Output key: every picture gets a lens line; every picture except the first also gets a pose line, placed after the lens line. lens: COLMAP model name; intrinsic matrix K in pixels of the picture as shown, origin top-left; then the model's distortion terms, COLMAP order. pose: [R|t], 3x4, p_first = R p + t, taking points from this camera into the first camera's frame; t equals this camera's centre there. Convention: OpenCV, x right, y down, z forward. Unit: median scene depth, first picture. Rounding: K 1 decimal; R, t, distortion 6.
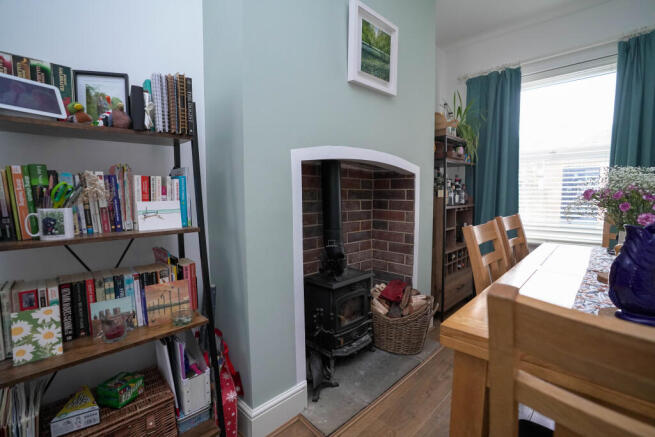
lens RADIAL K [[300.4, 0, 329.9], [0, 300.4, 218.5], [0, 0, 1]] dist [-0.074693, 0.030591]
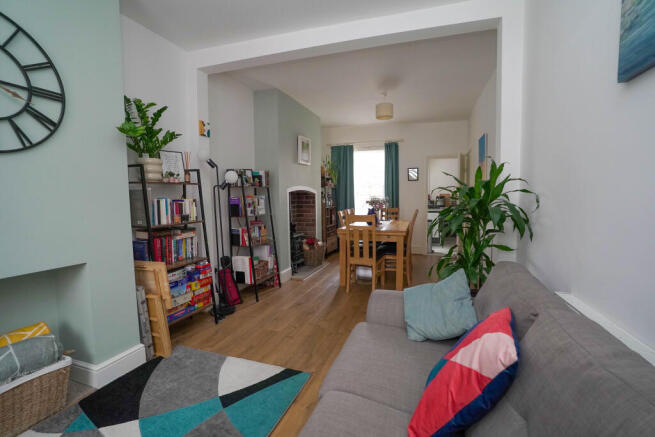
lens RADIAL K [[300.4, 0, 329.9], [0, 300.4, 218.5], [0, 0, 1]] dist [-0.074693, 0.030591]
pose [[0.893985, -0.036081, 0.446642, -0.878831], [0.043147, 0.999053, -0.005656, 0.090330], [-0.446015, 0.024327, 0.894695, -1.540120]]
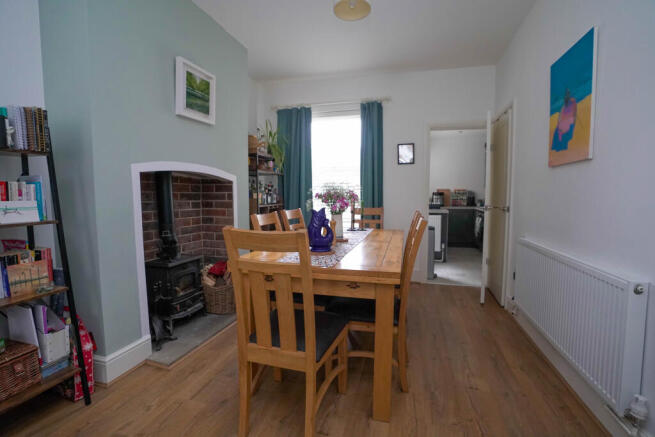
lens RADIAL K [[300.4, 0, 329.9], [0, 300.4, 218.5], [0, 0, 1]] dist [-0.074693, 0.030591]
pose [[0.871265, -0.033939, 0.489638, 0.001724], [0.038562, 0.999256, 0.000646, 0.044020], [-0.489295, 0.018319, 0.871926, -0.483395]]
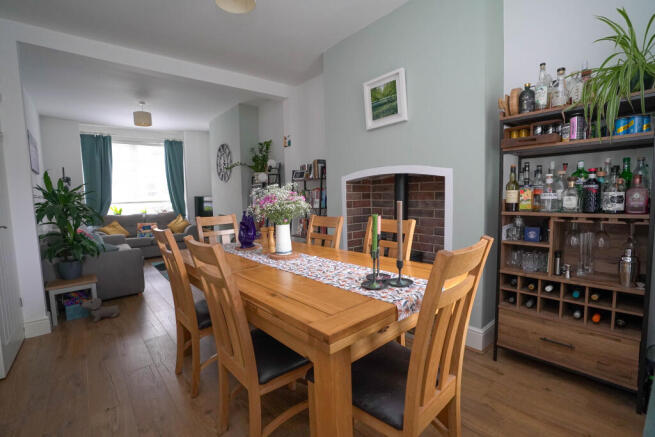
lens RADIAL K [[300.4, 0, 329.9], [0, 300.4, 218.5], [0, 0, 1]] dist [-0.074693, 0.030591]
pose [[-0.074694, 0.088021, -0.993314, 1.647889], [-0.058141, 0.994018, 0.092455, -0.094411], [0.995510, 0.064658, -0.069129, 0.836877]]
